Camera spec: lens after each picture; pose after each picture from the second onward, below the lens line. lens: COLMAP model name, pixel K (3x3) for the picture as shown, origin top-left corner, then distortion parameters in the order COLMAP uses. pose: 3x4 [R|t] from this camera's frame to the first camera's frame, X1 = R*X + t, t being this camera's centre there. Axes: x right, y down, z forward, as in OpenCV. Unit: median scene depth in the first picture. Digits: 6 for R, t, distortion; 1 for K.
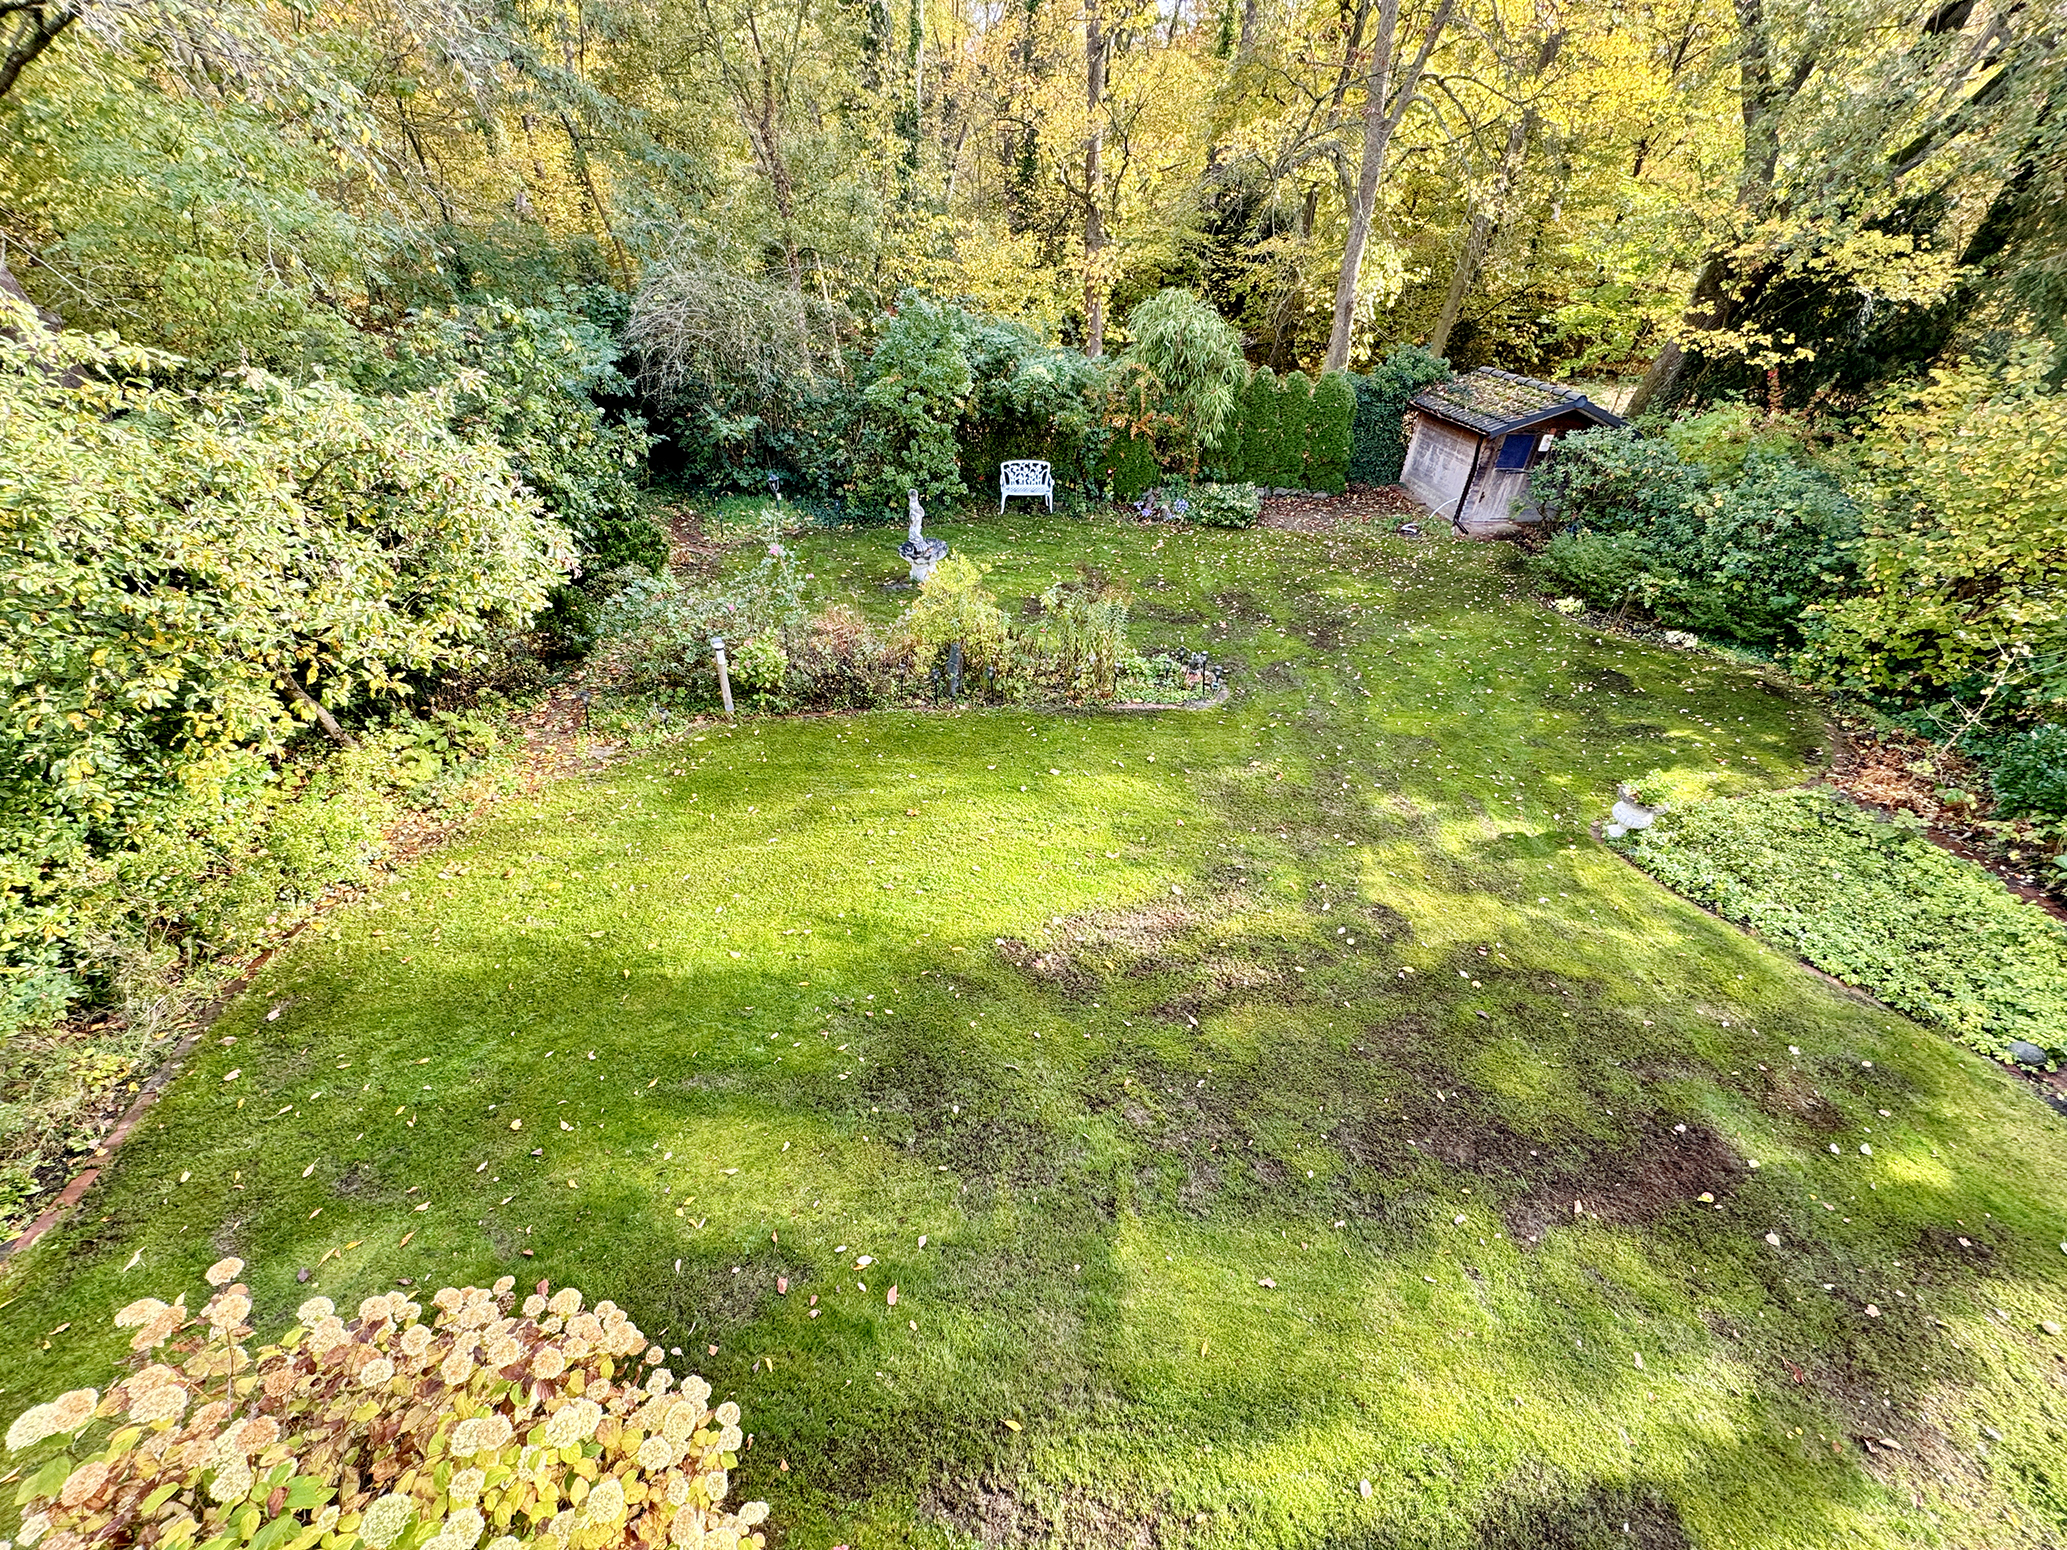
lens RADIAL K [[828.6, 0, 1034.9], [0, 828.6, 777.3], [0, 0, 1]] dist [-0.002463, 0.000052]
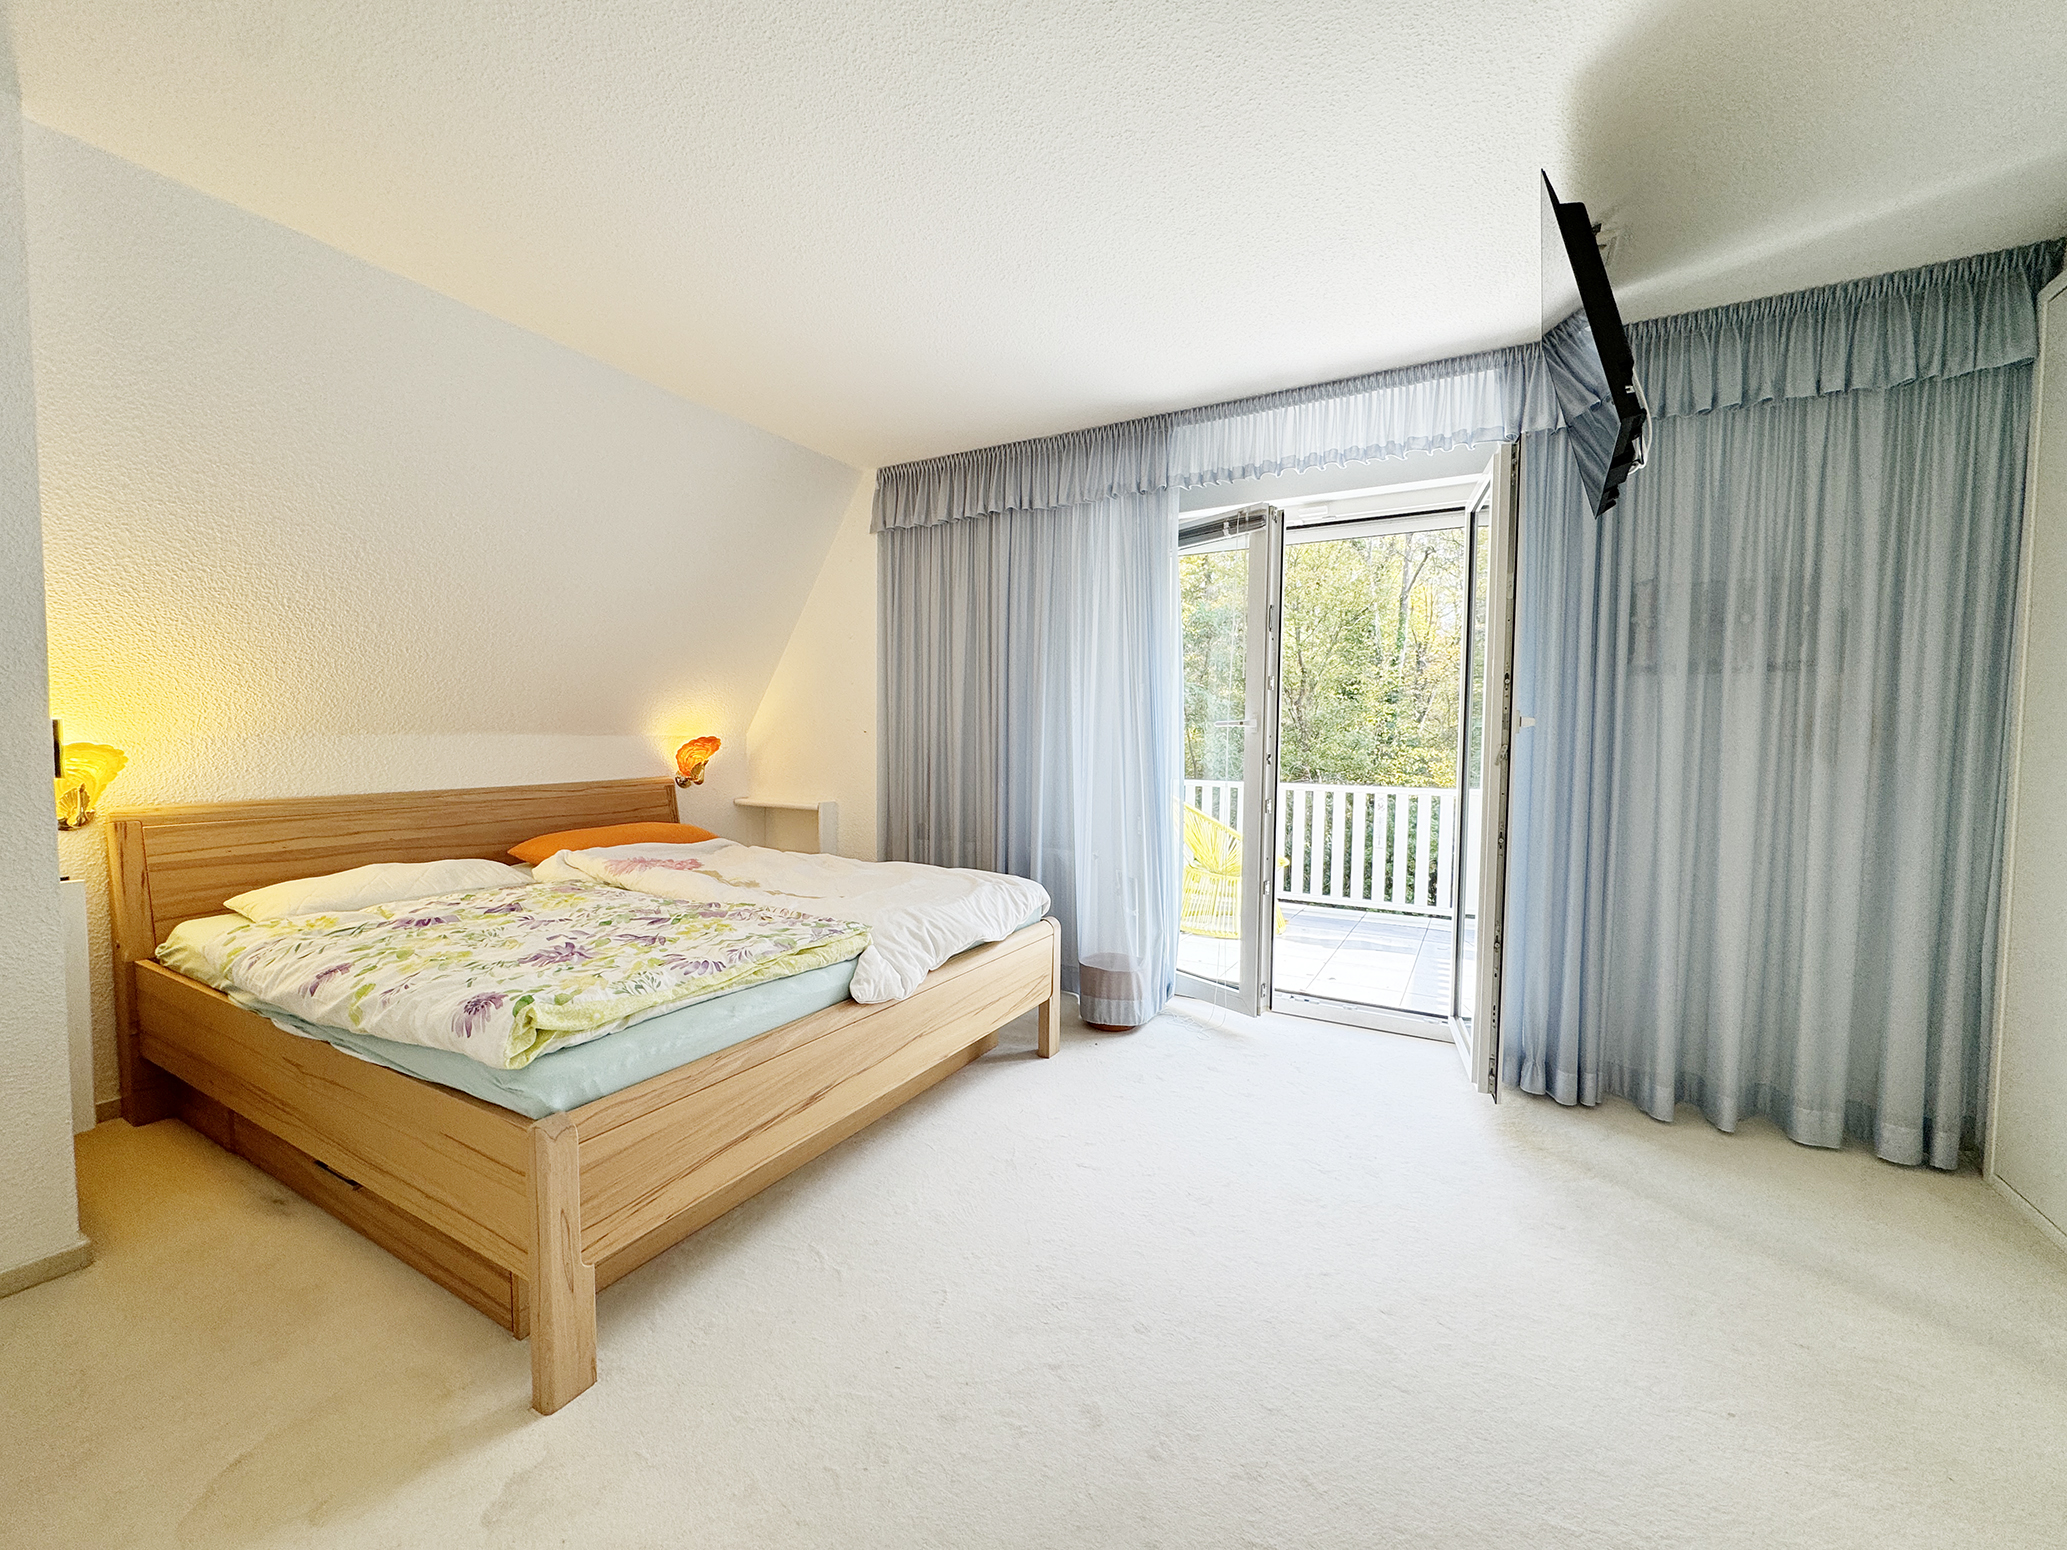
lens RADIAL K [[828.6, 0, 1027.8], [0, 828.6, 777.4], [0, 0, 1]] dist [-0.002463, 0.000052]
pose [[0.868108, -0.001886, -0.496371, 0.006551], [-0.261154, 0.848667, -0.459960, 0.184113], [0.422121, 0.528924, 0.736242, -0.292045]]
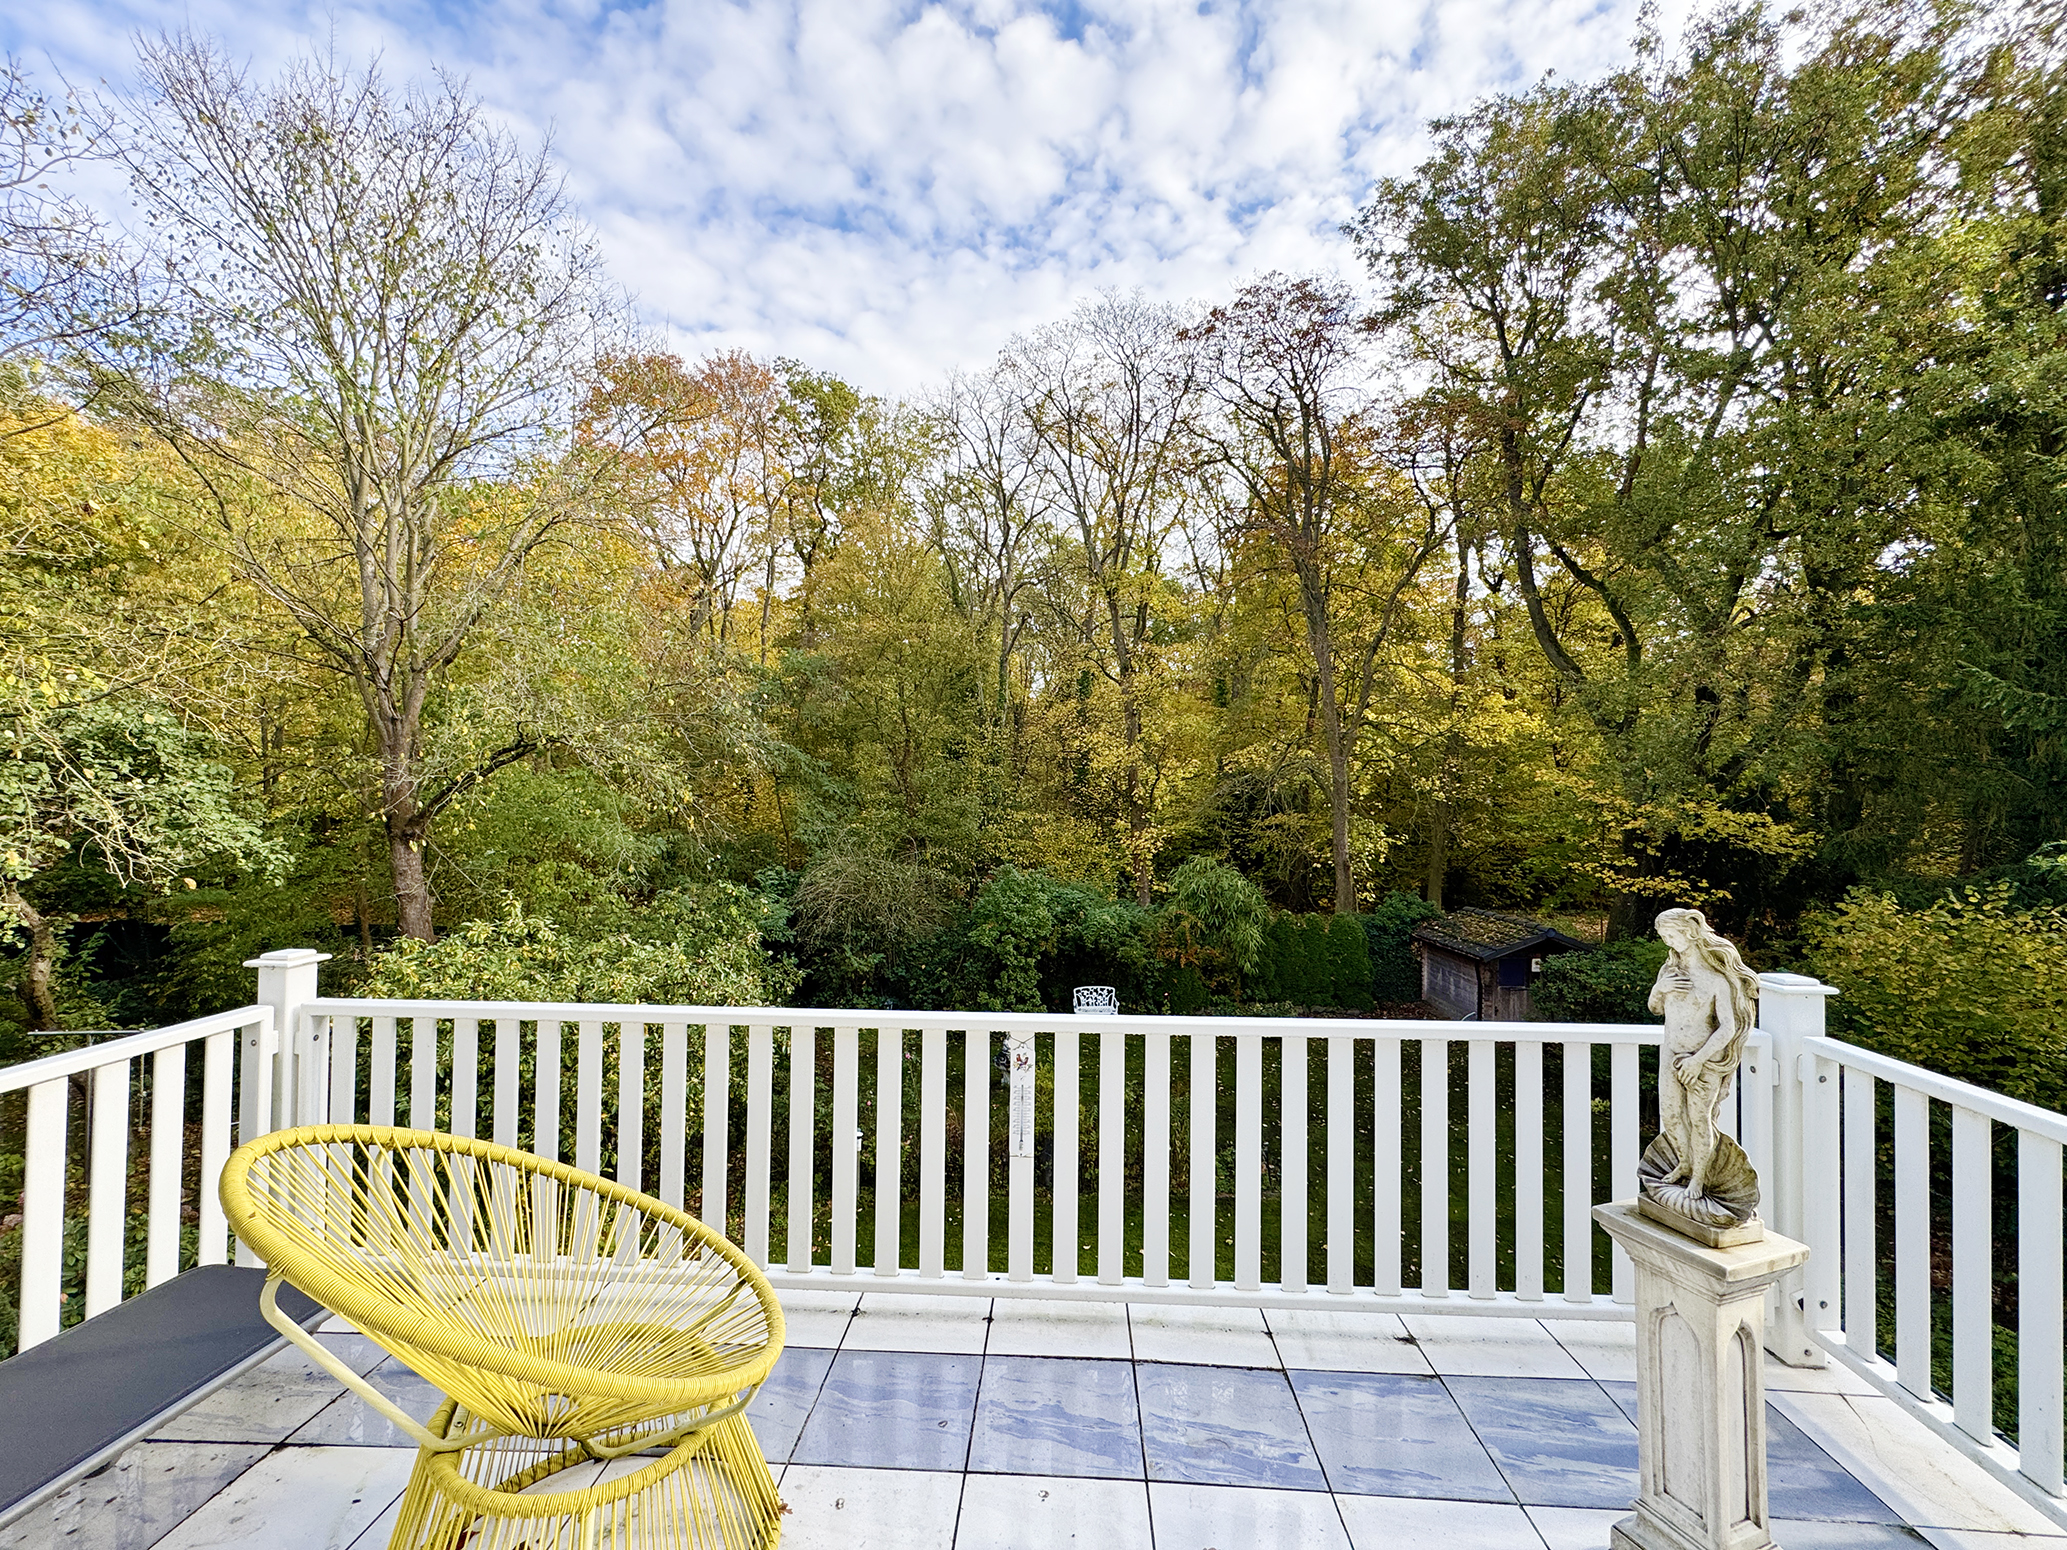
lens RADIAL K [[828.6, 0, 1026.8], [0, 828.6, 770.9], [0, 0, 1]] dist [-0.002463, 0.000052]
pose [[0.997536, -0.029772, -0.063532, -0.021303], [-0.012858, 0.812594, -0.582688, 0.058782], [0.068974, 0.582069, 0.810209, -0.145256]]
